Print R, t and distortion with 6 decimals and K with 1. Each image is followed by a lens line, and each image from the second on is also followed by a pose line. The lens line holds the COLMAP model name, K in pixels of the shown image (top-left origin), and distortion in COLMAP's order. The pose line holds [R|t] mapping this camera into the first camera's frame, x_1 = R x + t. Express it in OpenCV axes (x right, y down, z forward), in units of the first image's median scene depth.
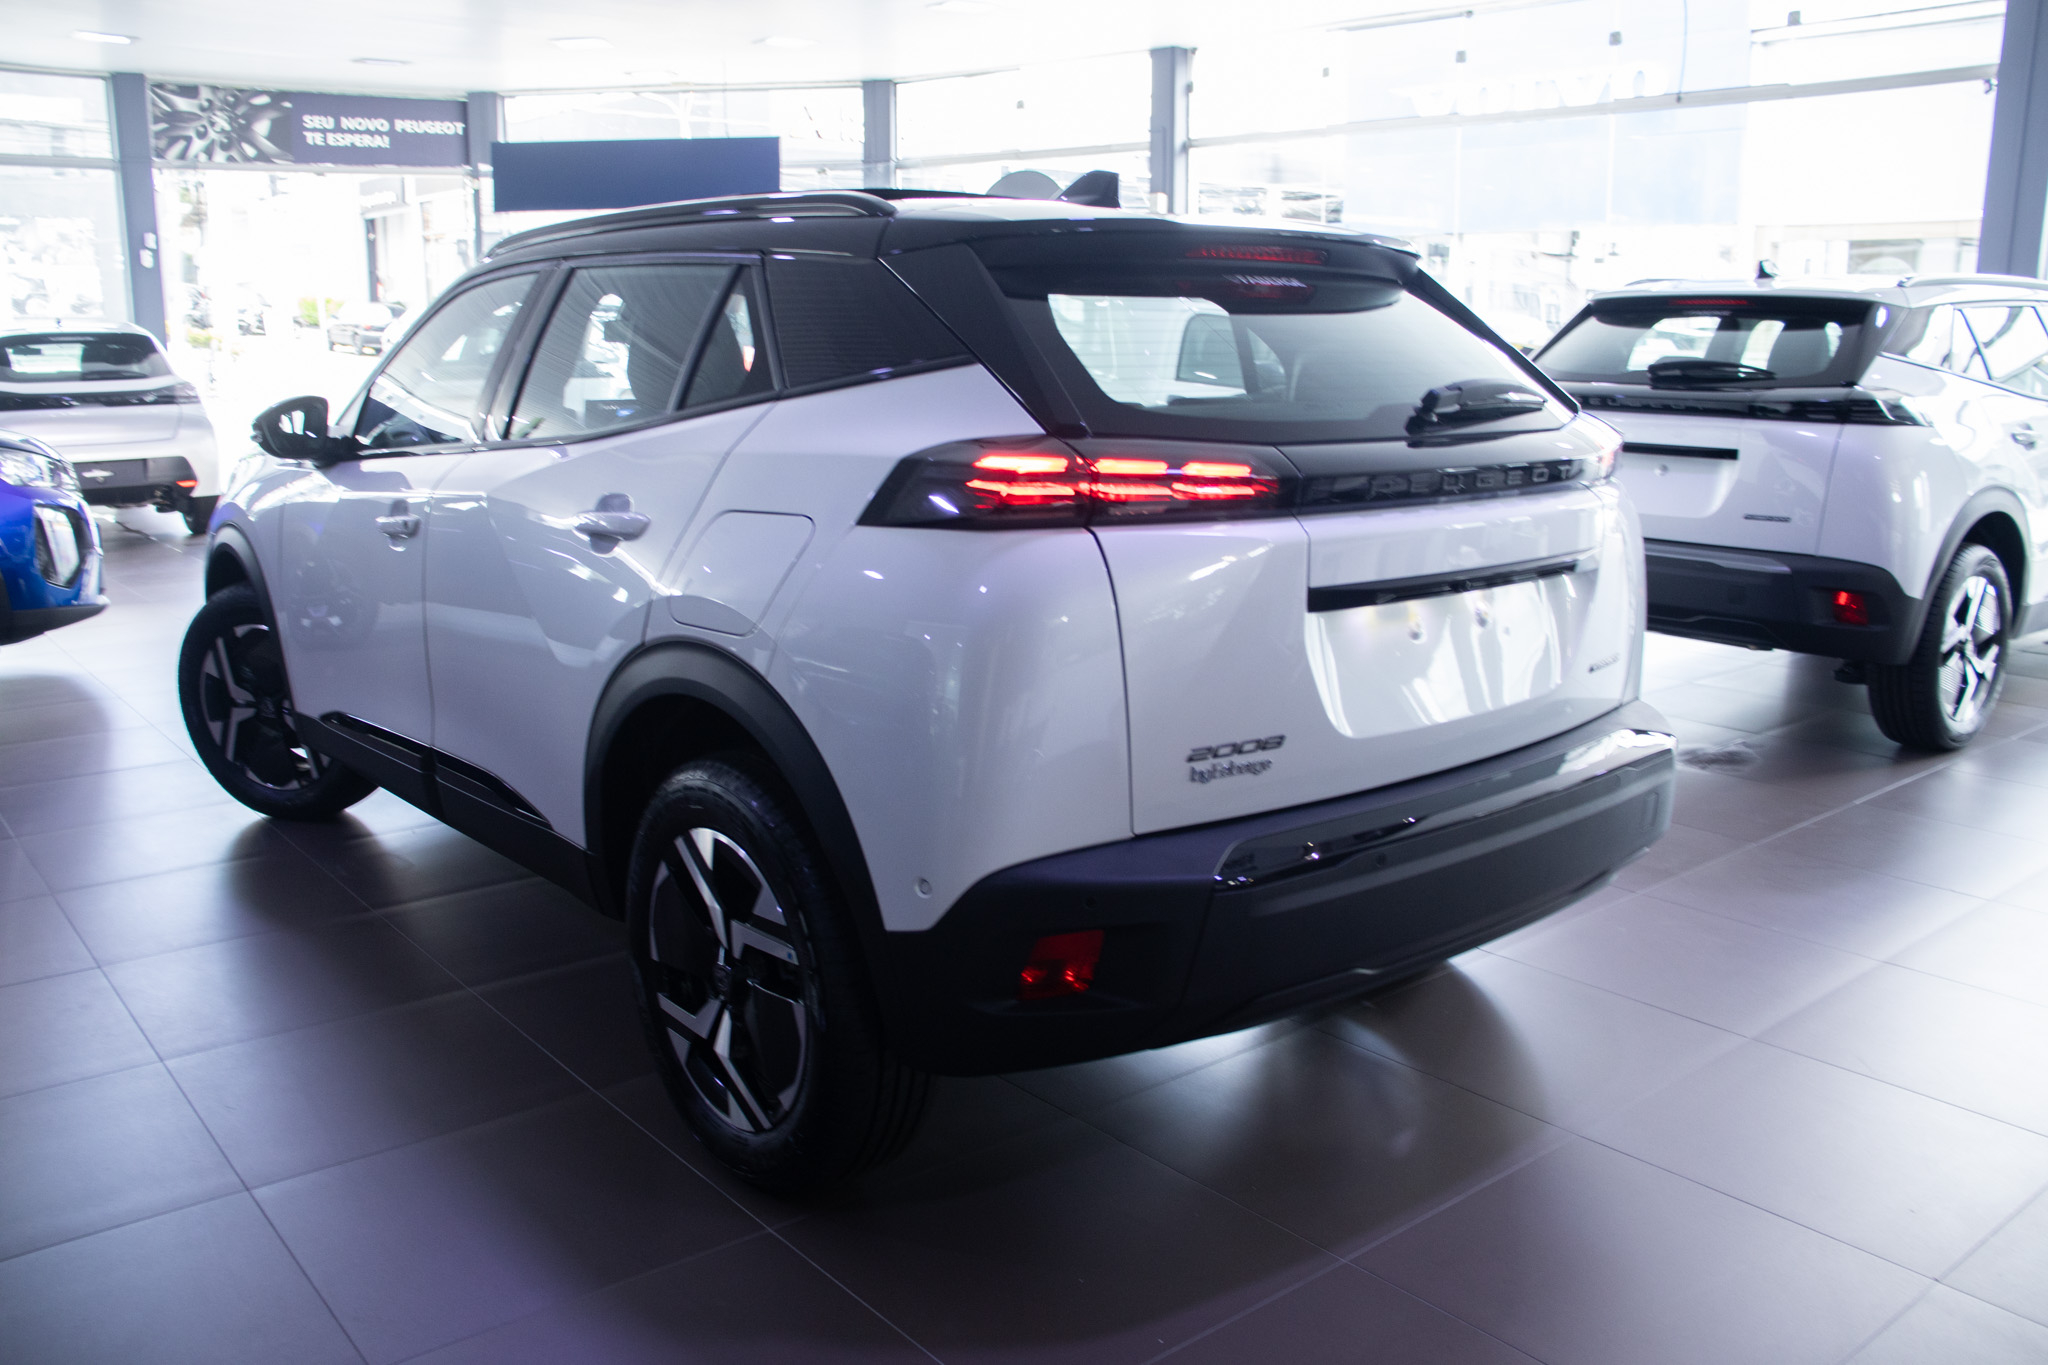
lens RADIAL K [[1677.0, 0, 1024.0], [0, 1677.0, 682.5], [0, 0, 1]] dist [-0.174887, 0.162382]
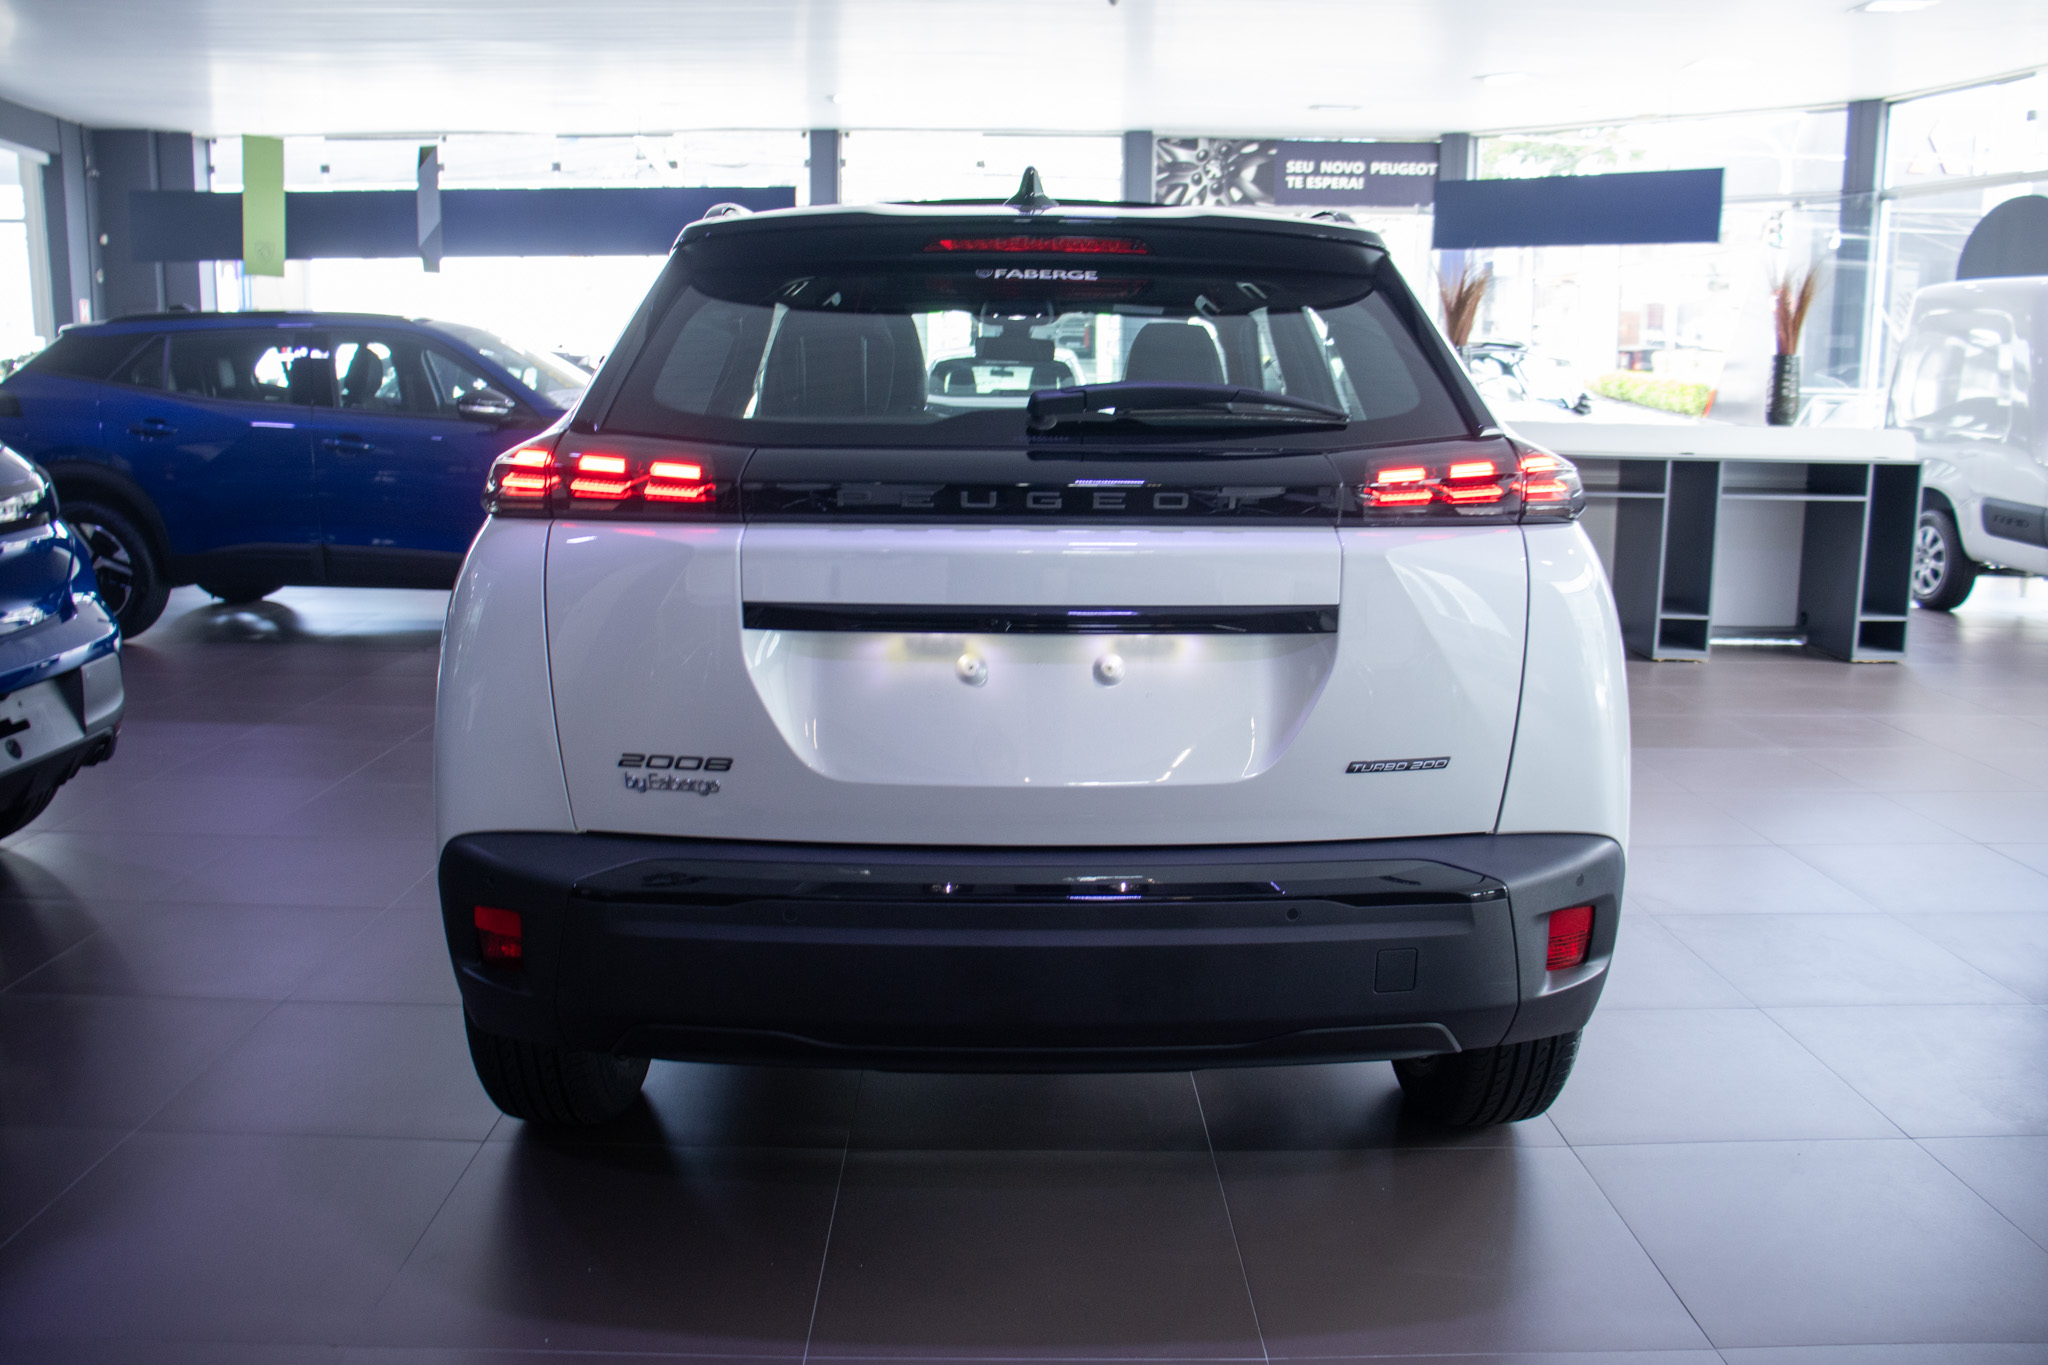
lens RADIAL K [[1677.0, 0, 1024.0], [0, 1677.0, 682.5], [0, 0, 1]] dist [-0.174887, 0.162382]
pose [[0.792831, 0.118760, -0.597759, 0.110349], [-0.134405, 0.990752, 0.018573, -0.006524], [0.594437, 0.065617, 0.801461, 0.046565]]
